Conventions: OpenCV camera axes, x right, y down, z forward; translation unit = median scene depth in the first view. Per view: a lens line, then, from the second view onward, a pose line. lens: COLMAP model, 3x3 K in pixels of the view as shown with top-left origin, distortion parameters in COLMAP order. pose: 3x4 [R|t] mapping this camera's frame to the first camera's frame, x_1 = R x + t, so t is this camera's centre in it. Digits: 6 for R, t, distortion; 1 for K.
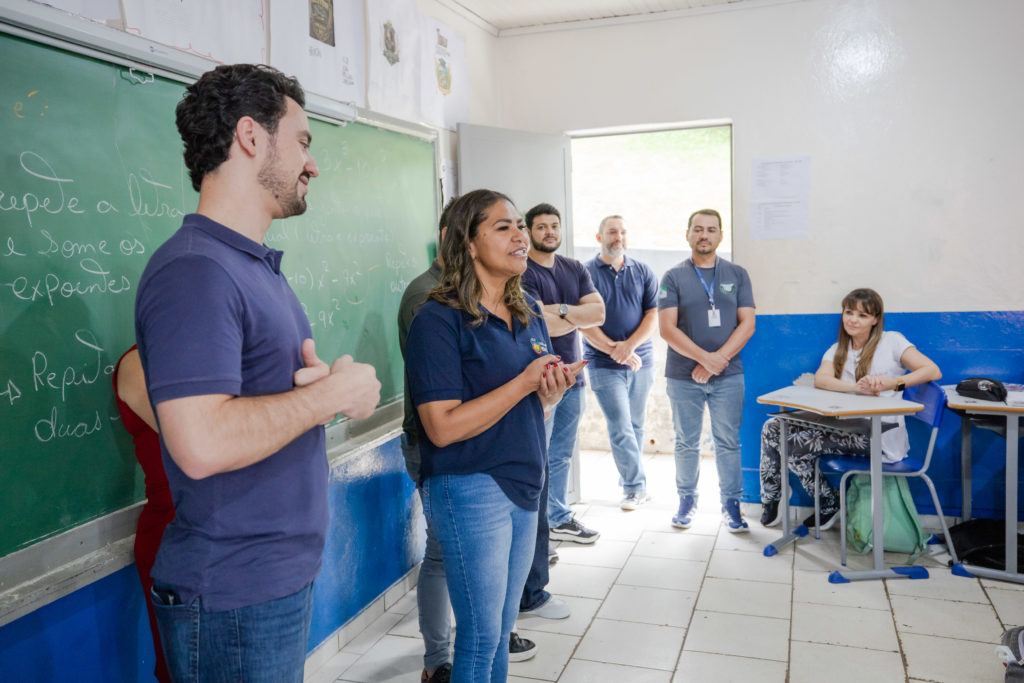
lens RADIAL K [[891.5, 0, 513.1], [0, 891.5, 307.8], [0, 0, 1]] dist [0.113389, -0.000429]
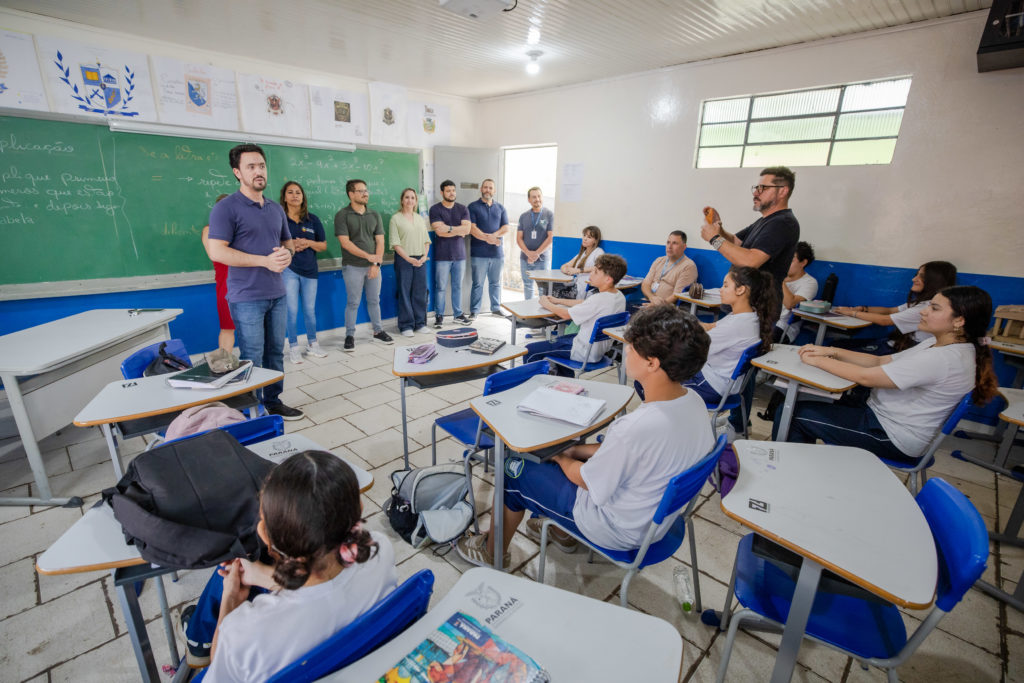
lens RADIAL K [[481.4, 0, 488.1], [0, 481.4, 351.5], [0, 0, 1]] dist [-0.043645, 0.019021]
pose [[0.888845, 0.183665, -0.419788, 0.774631], [-0.075062, 0.962139, 0.262020, -0.019241], [0.452018, -0.201385, 0.868979, -0.194429]]
